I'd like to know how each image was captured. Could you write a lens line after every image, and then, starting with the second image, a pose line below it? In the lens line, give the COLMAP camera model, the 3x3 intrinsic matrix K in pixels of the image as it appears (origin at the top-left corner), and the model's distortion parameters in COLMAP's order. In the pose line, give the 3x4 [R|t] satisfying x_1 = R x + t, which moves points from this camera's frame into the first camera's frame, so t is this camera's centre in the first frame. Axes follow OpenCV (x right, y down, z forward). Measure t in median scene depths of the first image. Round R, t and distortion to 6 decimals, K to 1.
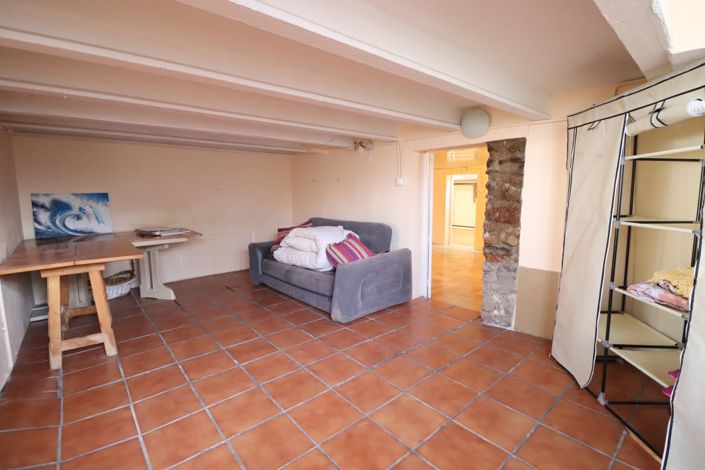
lens RADIAL K [[327.8, 0, 353.4], [0, 327.8, 234.1], [0, 0, 1]] dist [-0.003183, -0.009862]
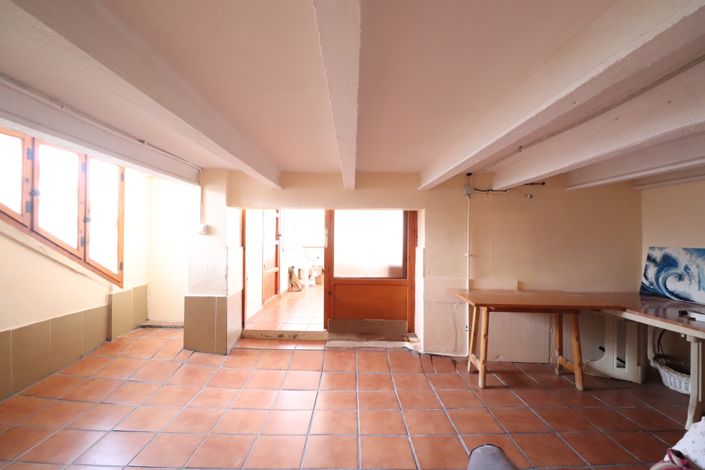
lens RADIAL K [[327.8, 0, 351.9], [0, 327.8, 236.0], [0, 0, 1]] dist [-0.003183, -0.009862]
pose [[-0.651604, -0.002950, -0.758554, 0.298103], [-0.099661, 0.991657, 0.081753, -0.140735], [0.751984, 0.128868, -0.646462, 0.910244]]
